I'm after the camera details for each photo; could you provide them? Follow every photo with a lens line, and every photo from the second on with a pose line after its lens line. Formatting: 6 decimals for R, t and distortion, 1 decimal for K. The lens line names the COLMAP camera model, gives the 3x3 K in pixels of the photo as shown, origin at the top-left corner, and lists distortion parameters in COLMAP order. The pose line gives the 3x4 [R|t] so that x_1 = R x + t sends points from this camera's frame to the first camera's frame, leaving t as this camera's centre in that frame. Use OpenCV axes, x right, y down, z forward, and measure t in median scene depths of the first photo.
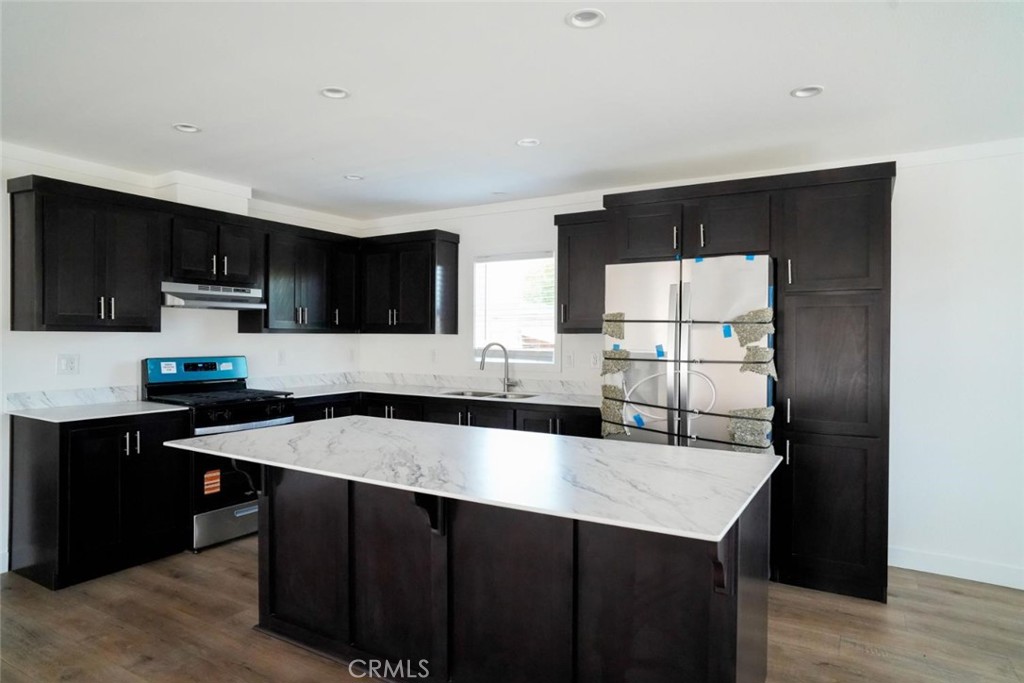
lens RADIAL K [[604.1, 0, 513.5], [0, 604.1, 341.2], [0, 0, 1]] dist [-0.063253, 0.046247]
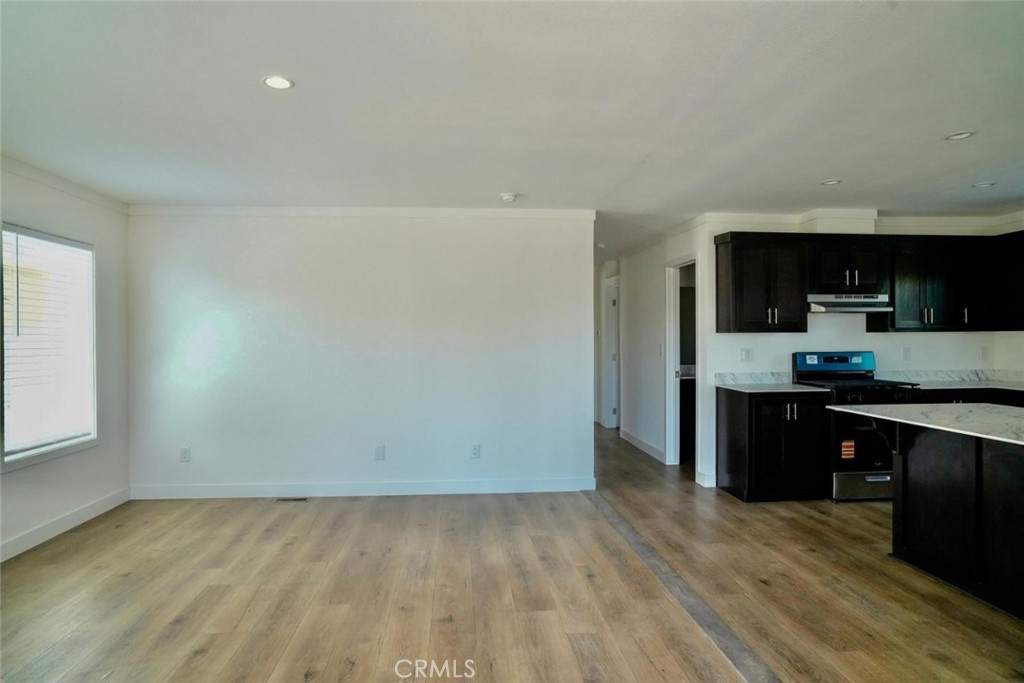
lens RADIAL K [[604.1, 0, 511.9], [0, 604.1, 339.7], [0, 0, 1]] dist [-0.063253, 0.046247]
pose [[0.587591, -0.006164, -0.809135, 0.107894], [0.002740, 0.999980, -0.005628, 0.007622], [0.809153, 0.001089, 0.587596, -0.352987]]
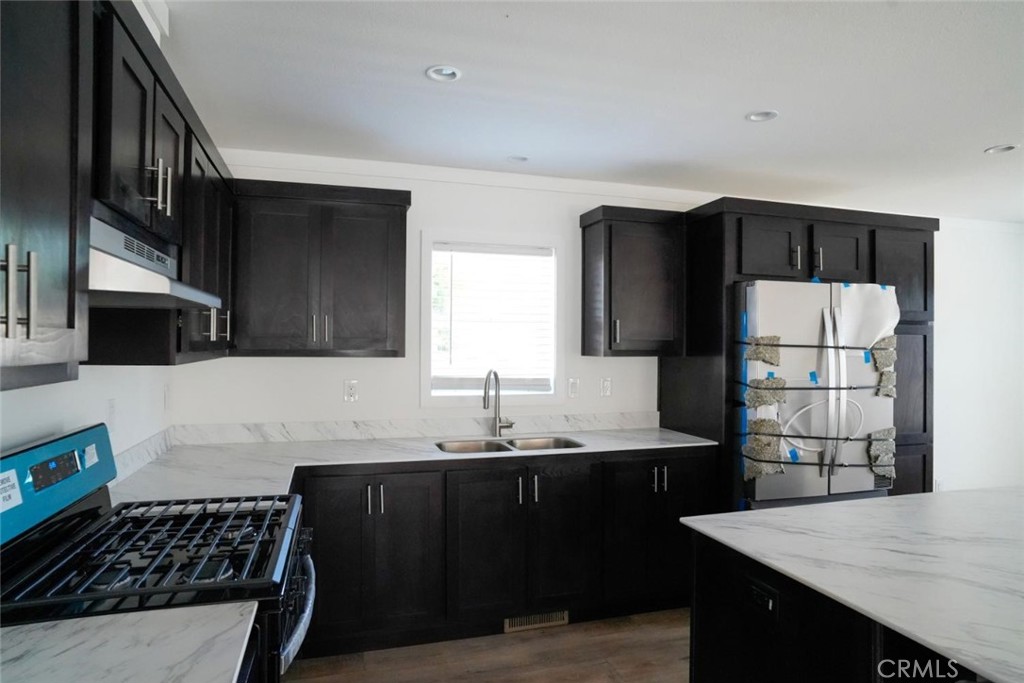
lens RADIAL K [[604.1, 0, 515.1], [0, 604.1, 341.6], [0, 0, 1]] dist [-0.063253, 0.046247]
pose [[0.670308, 0.003024, 0.742077, -0.734772], [0.000526, 0.999990, -0.004550, -0.035474], [-0.742083, 0.003440, 0.670300, 0.701281]]
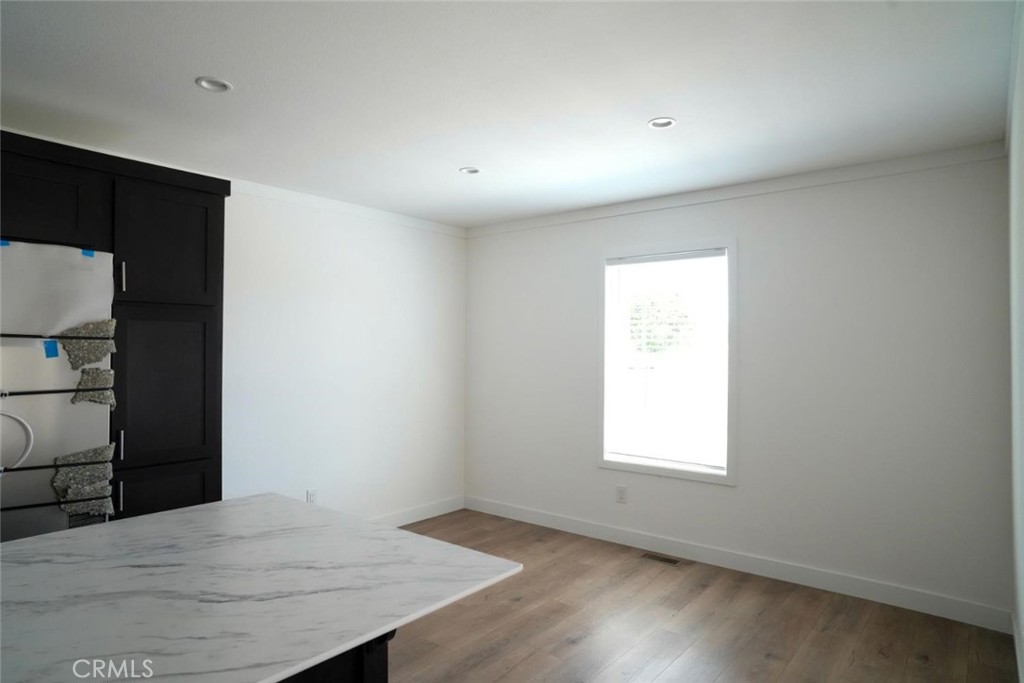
lens RADIAL K [[604.1, 0, 510.6], [0, 604.1, 338.1], [0, 0, 1]] dist [-0.063253, 0.046247]
pose [[0.149859, 0.013591, 0.988614, -0.244533], [0.004435, 0.999886, -0.014418, -0.015587], [-0.988697, 0.006545, 0.149782, 0.315726]]
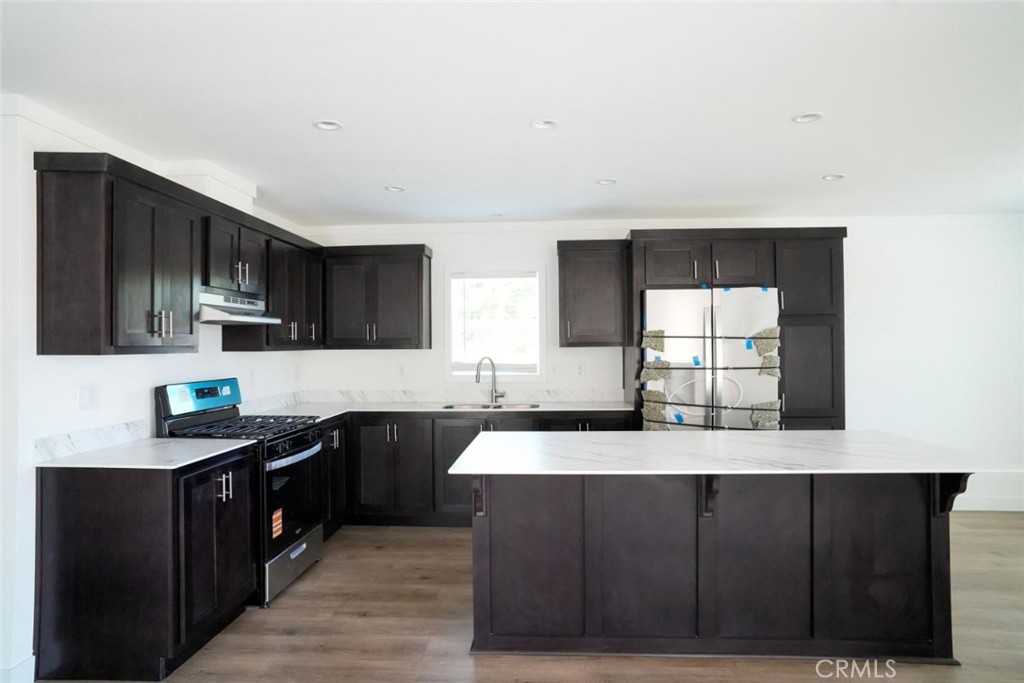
lens RADIAL K [[604.1, 0, 514.9], [0, 604.1, 343.2], [0, 0, 1]] dist [-0.063253, 0.046247]
pose [[0.888746, -0.010678, 0.458275, -0.640619], [0.015879, 0.999846, -0.007498, -0.016483], [-0.458124, 0.013940, 0.888779, 0.063645]]
